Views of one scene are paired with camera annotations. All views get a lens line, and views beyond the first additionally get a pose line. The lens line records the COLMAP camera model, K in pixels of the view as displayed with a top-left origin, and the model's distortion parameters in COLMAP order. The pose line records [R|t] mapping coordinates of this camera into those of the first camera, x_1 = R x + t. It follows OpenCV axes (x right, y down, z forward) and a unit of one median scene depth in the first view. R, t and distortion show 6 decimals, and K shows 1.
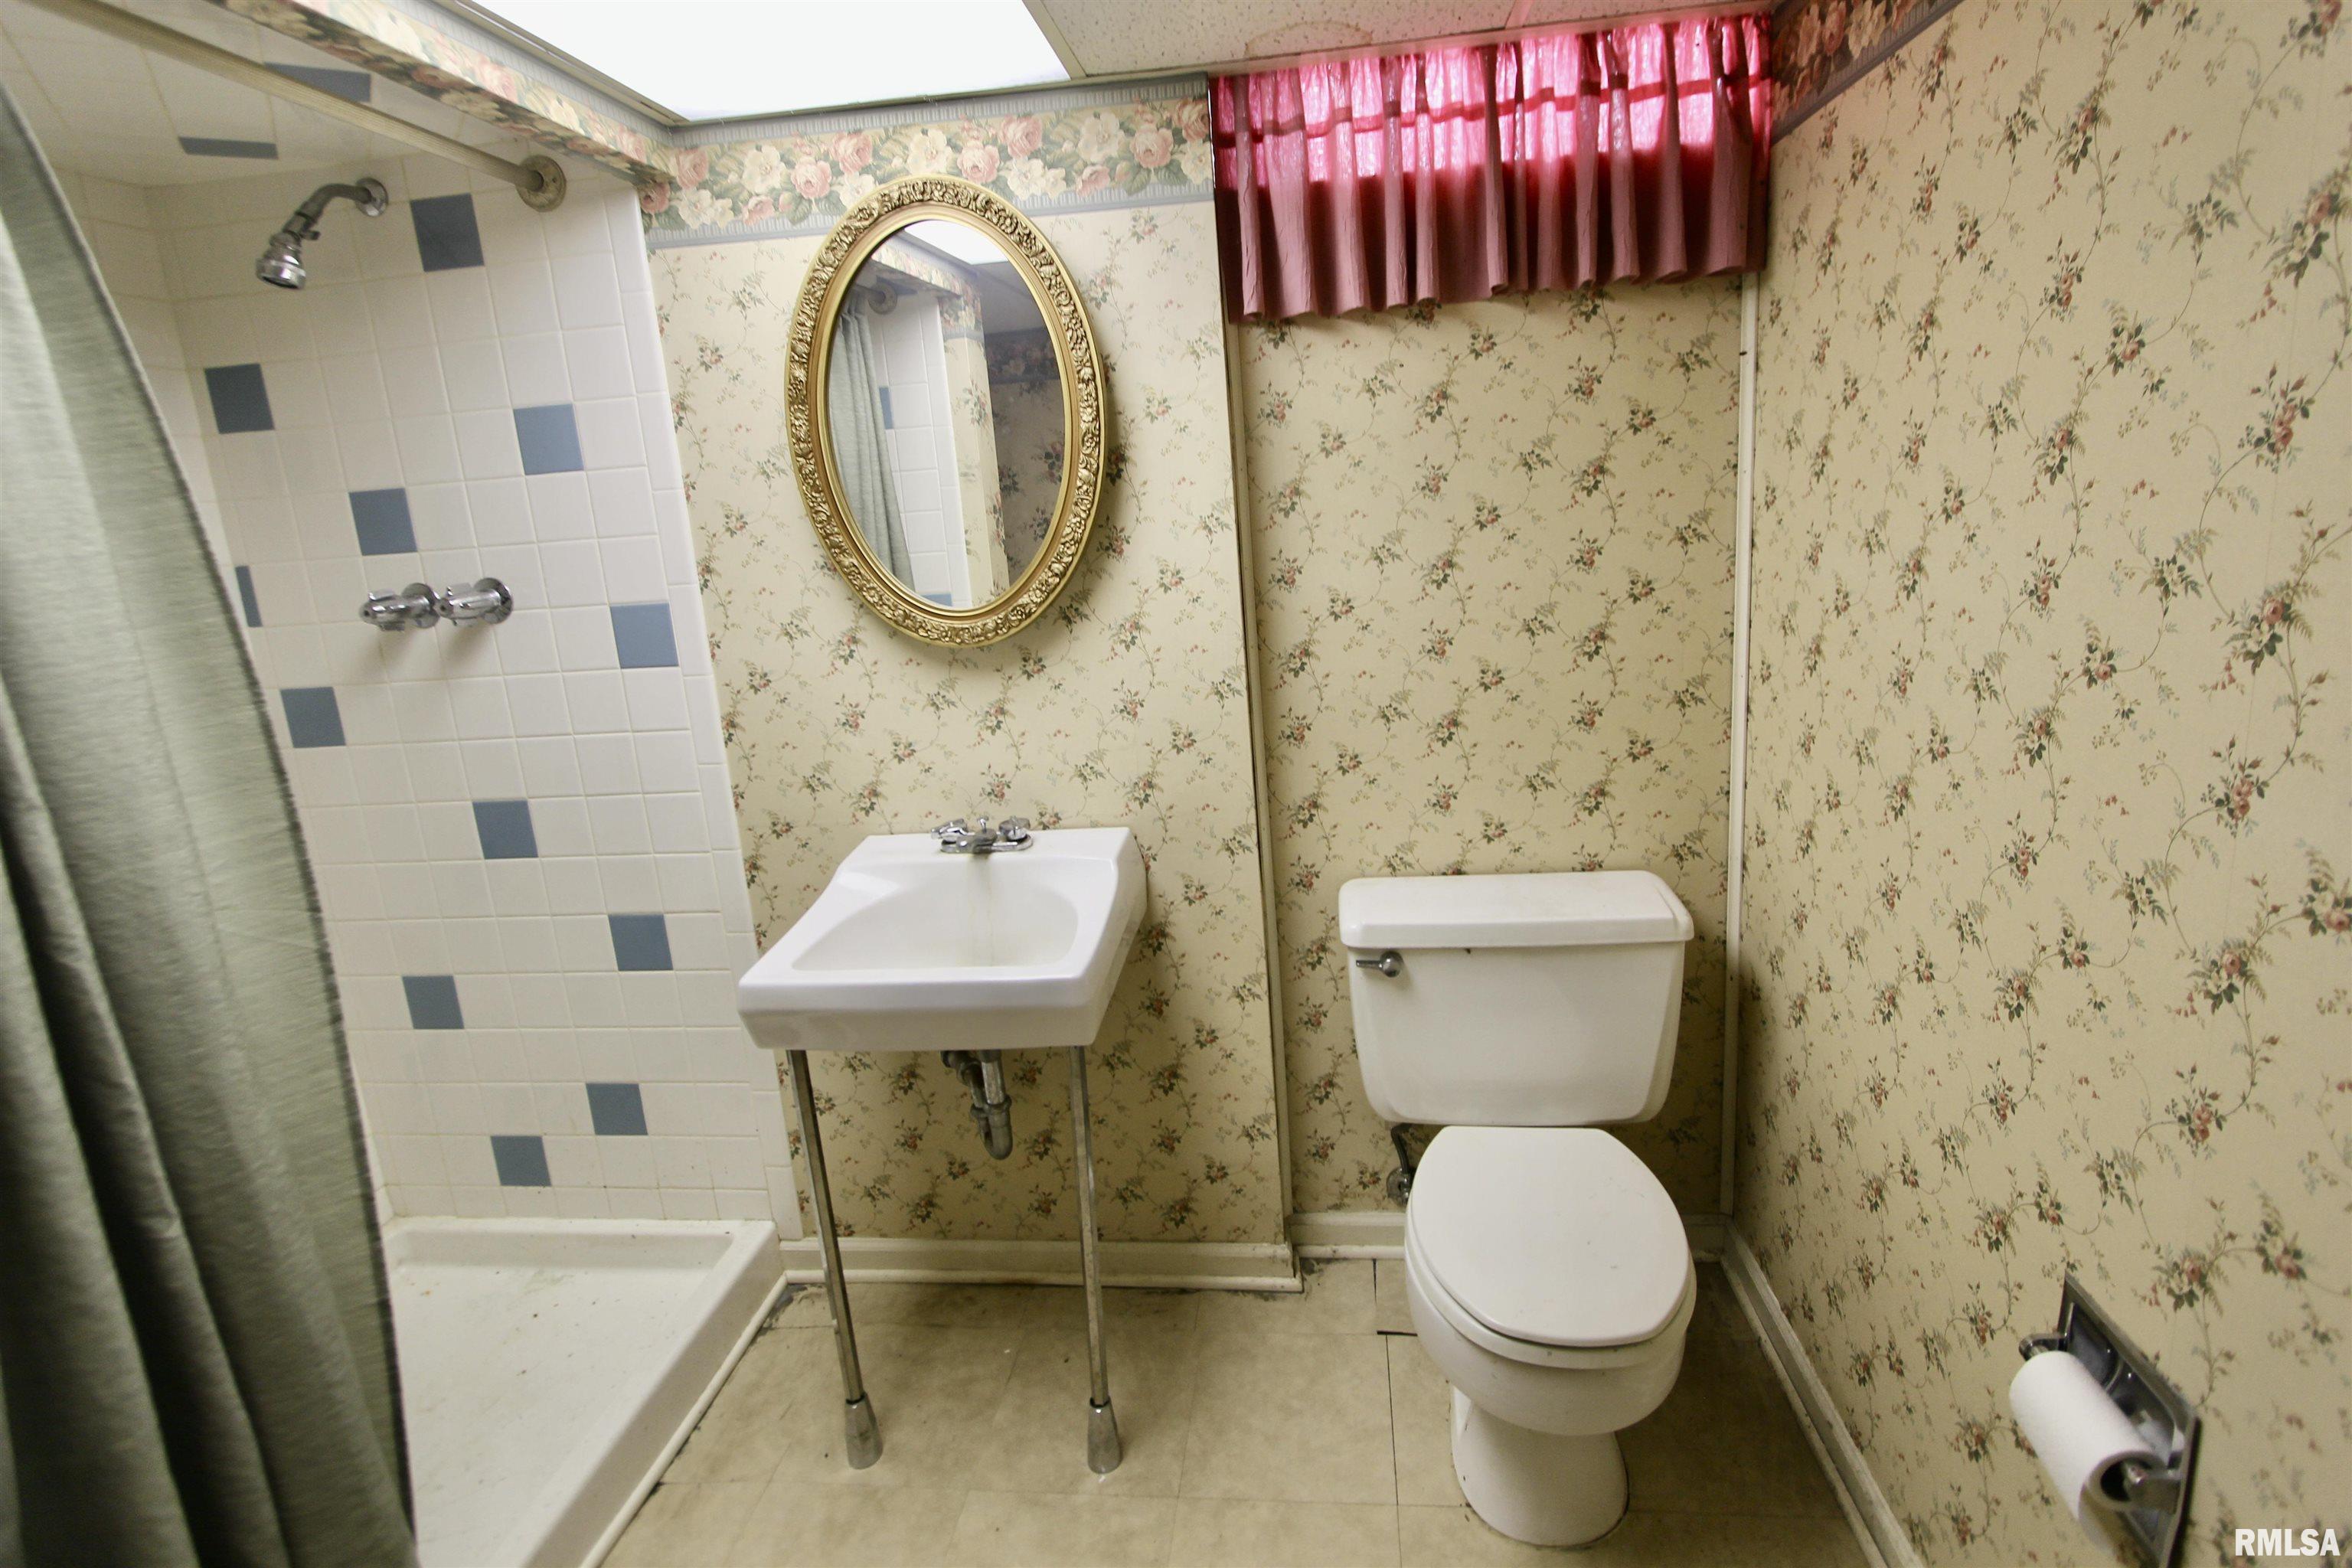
lens RADIAL K [[1079.4, 0, 1216.3], [0, 1079.4, 698.4], [0, 0, 1]] dist [-0.012215, 0.001460]
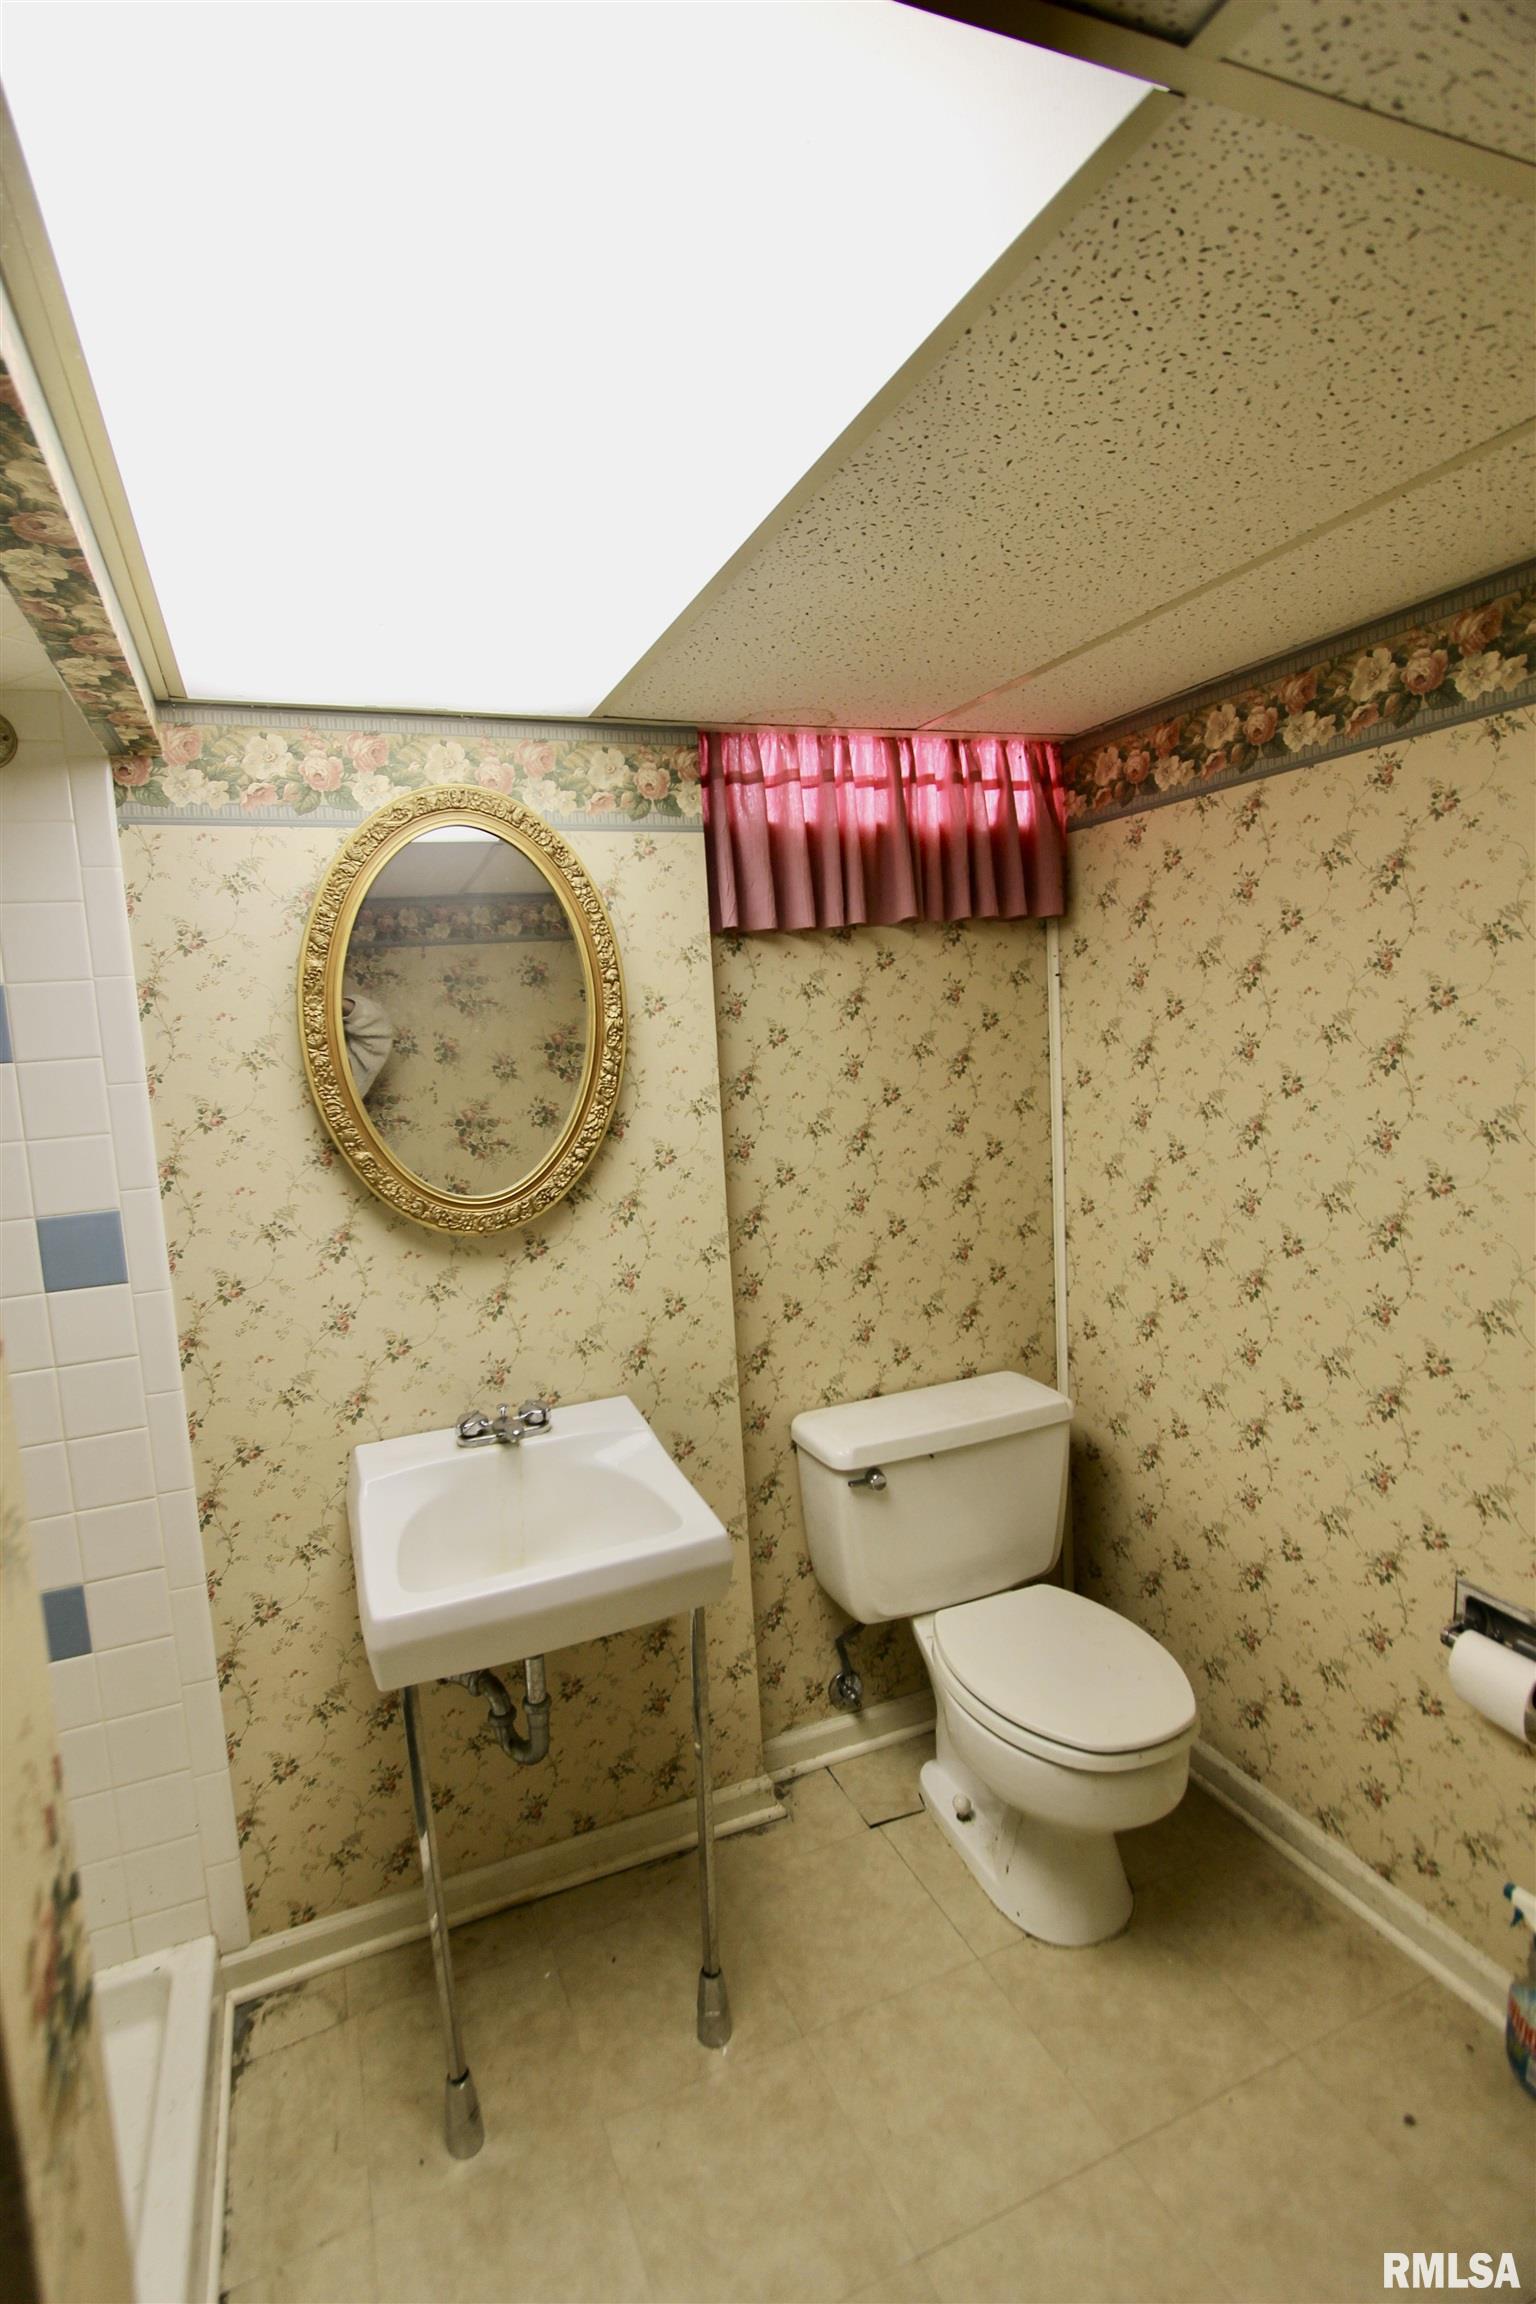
lens RADIAL K [[1057.3, 0, 689.6], [0, 1057.3, 1132.2], [0, 0, 1]] dist [-0.012215, 0.001460]
pose [[0.896245, -0.035314, 0.442152, -0.513521], [0.087325, 0.991364, -0.097831, -0.030556], [-0.434879, 0.126291, 0.891589, 0.029837]]
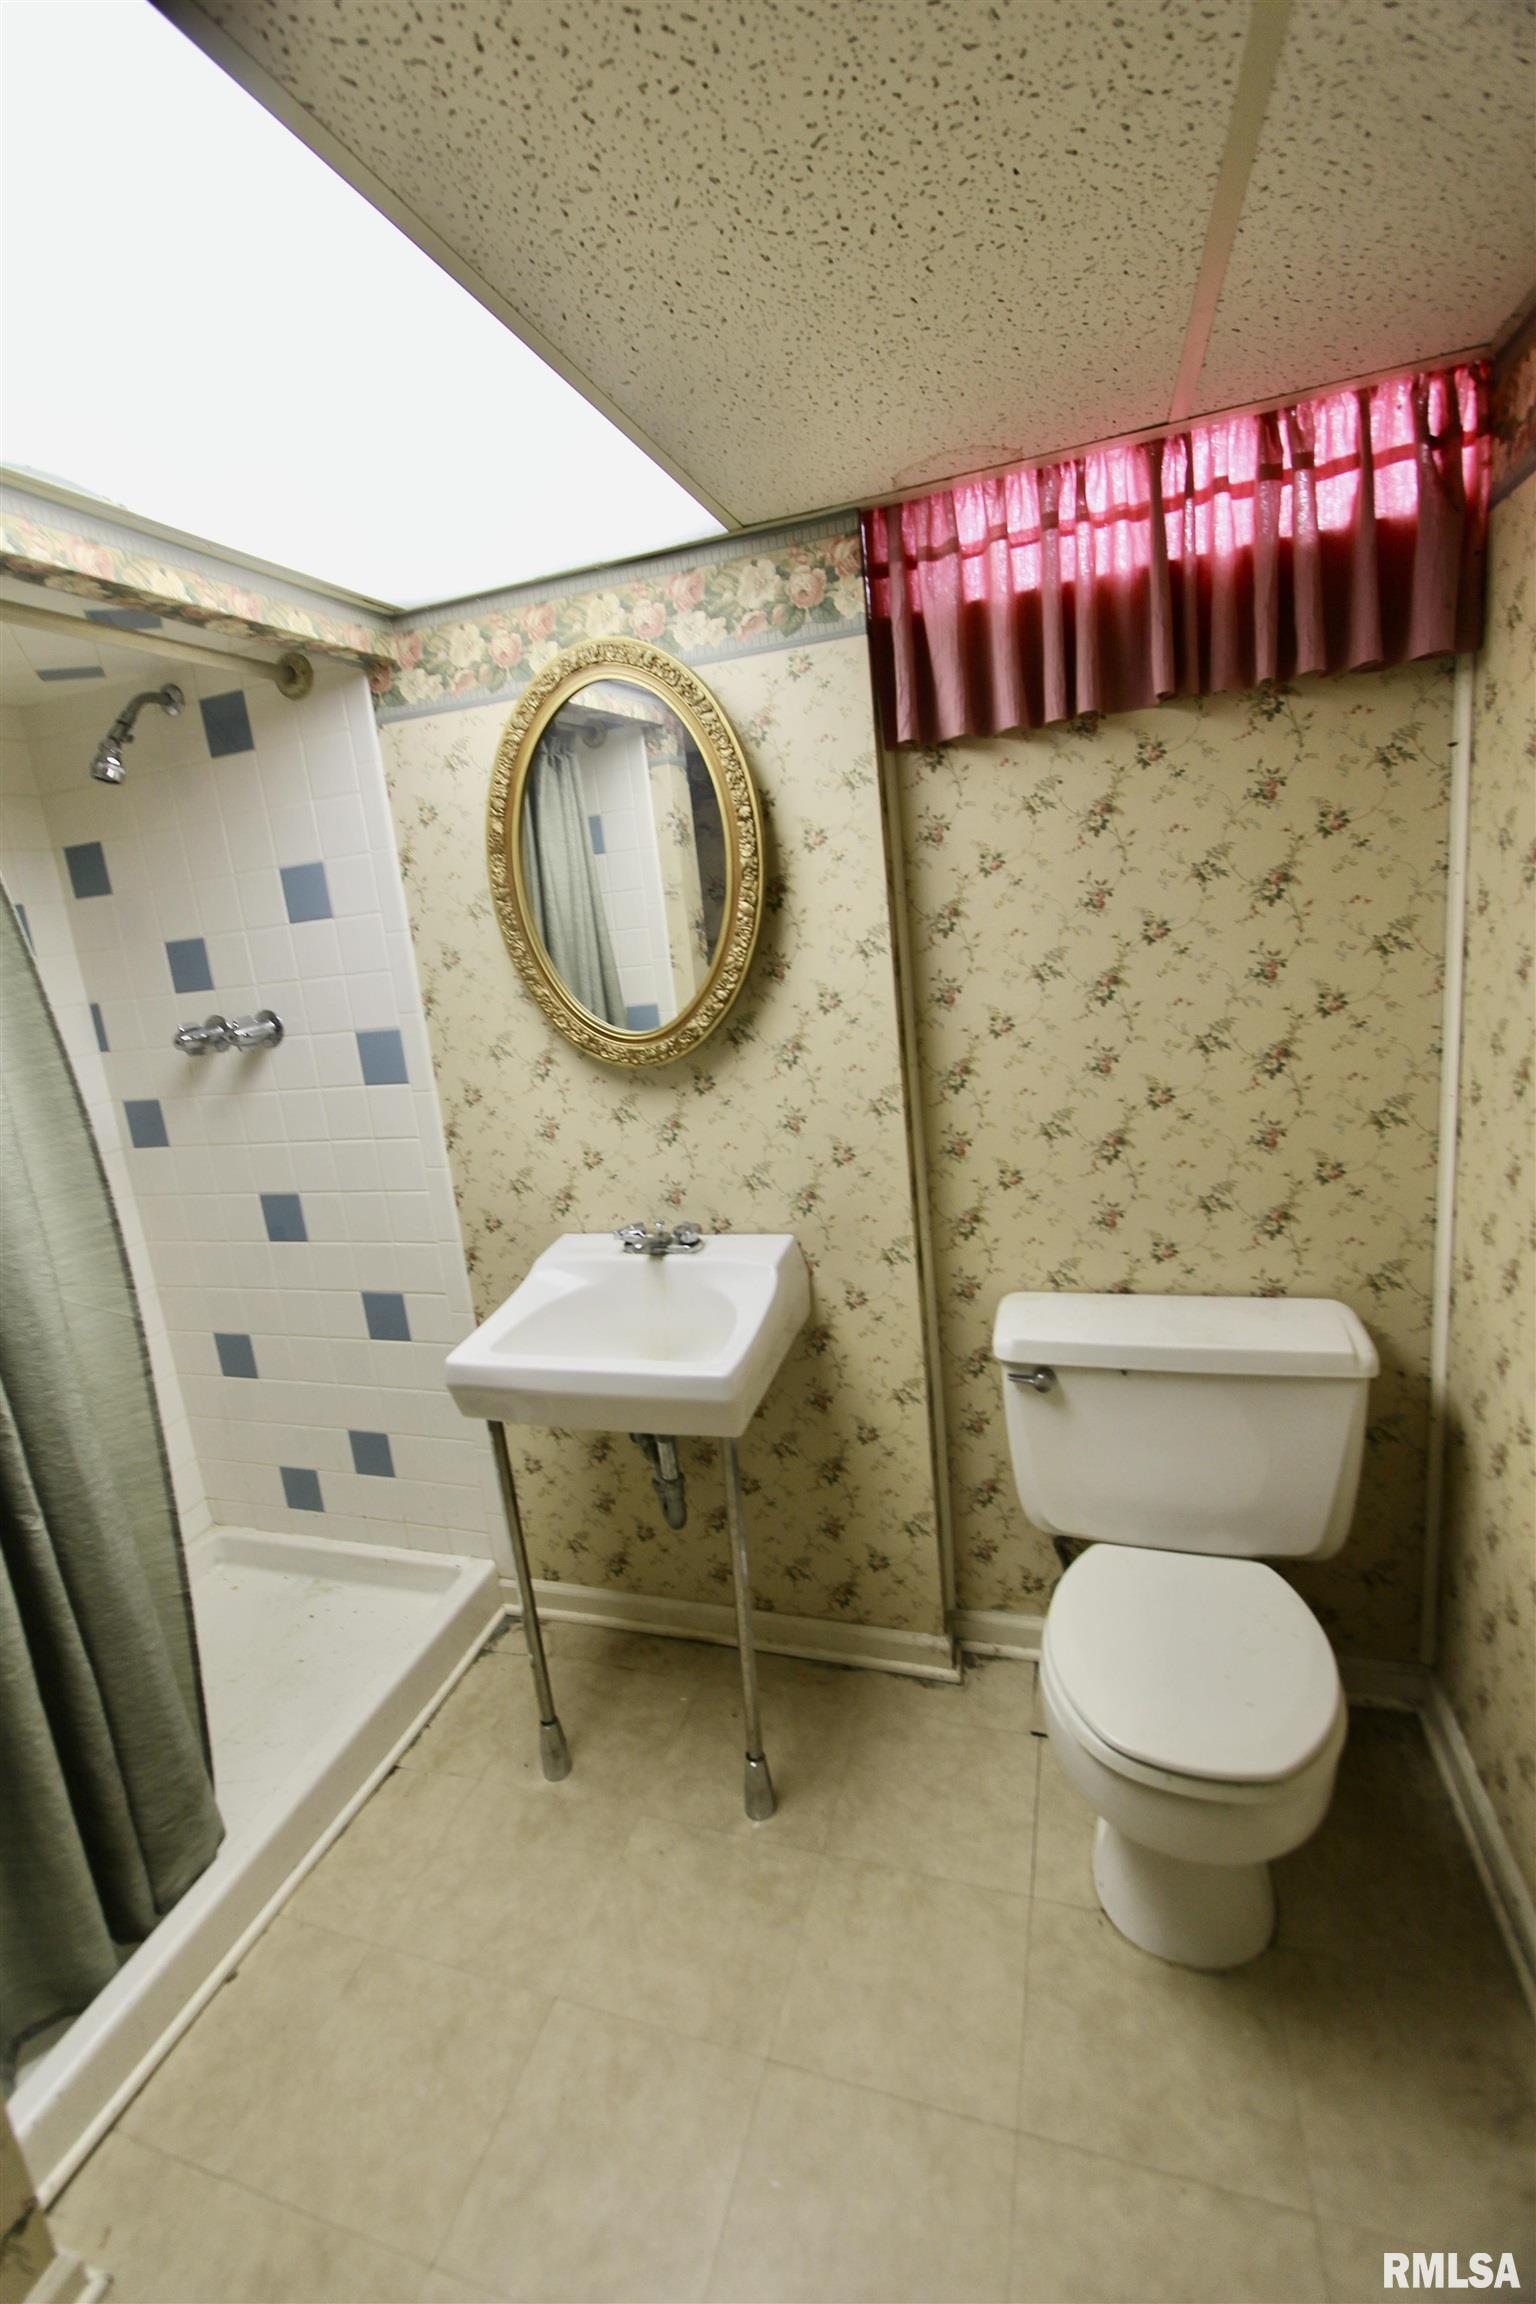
lens RADIAL K [[1057.3, 0, 690.0], [0, 1057.3, 1126.5], [0, 0, 1]] dist [-0.012215, 0.001460]
pose [[0.968556, 0.009507, -0.248616, 0.085785], [0.001068, 0.999102, 0.042365, -0.034695], [0.248795, -0.041298, 0.967675, -0.032720]]
